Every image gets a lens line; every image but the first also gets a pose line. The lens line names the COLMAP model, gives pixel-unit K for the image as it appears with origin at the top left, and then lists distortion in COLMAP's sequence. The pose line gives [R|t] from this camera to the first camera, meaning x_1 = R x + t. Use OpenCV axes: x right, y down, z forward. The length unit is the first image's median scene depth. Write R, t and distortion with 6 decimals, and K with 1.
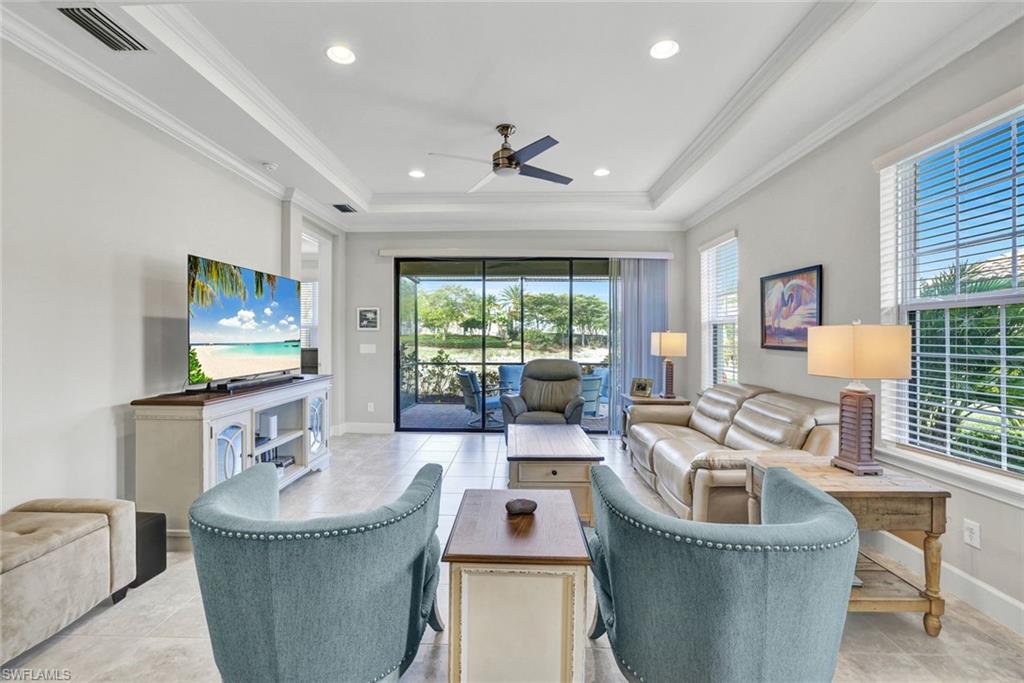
lens RADIAL K [[449.3, 0, 515.4], [0, 449.3, 340.1], [0, 0, 1]] dist [-0.022501, 0.002550]
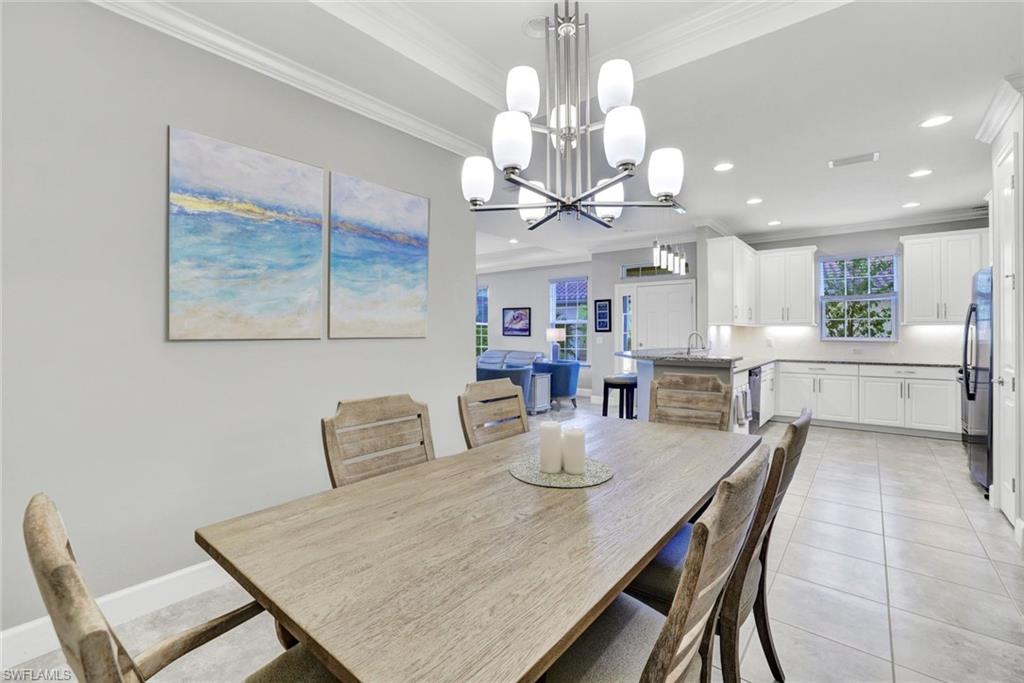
lens RADIAL K [[449.3, 0, 519.1], [0, 449.3, 337.6], [0, 0, 1]] dist [-0.022501, 0.002550]
pose [[0.608192, -0.008638, 0.793743, -1.303796], [0.003983, 0.999961, 0.007831, 0.009011], [-0.793780, -0.001601, 0.608203, -0.588971]]
